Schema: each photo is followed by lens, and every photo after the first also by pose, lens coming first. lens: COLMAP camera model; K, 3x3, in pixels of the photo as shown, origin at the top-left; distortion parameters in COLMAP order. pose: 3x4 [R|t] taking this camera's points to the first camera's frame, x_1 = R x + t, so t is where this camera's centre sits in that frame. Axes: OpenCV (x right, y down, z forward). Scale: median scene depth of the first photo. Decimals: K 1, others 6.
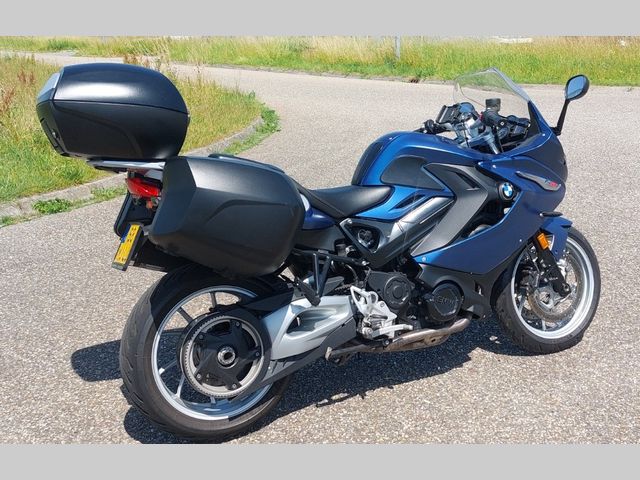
lens RADIAL K [[796.1, 0, 320.0], [0, 796.1, 240.0], [0, 0, 1]] dist [0.058328, -0.030775]
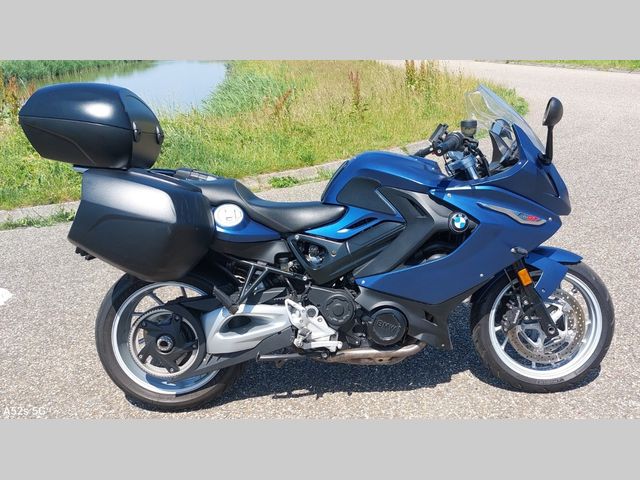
lens RADIAL K [[615.5, 0, 320.4], [0, 615.5, 272.0], [0, 0, 1]] dist [0.042556, 0.000382]
pose [[0.896410, 0.137258, -0.421436, 0.407426], [-0.089549, 0.987318, 0.131086, -0.085674], [0.434084, -0.079768, 0.897334, 0.279778]]
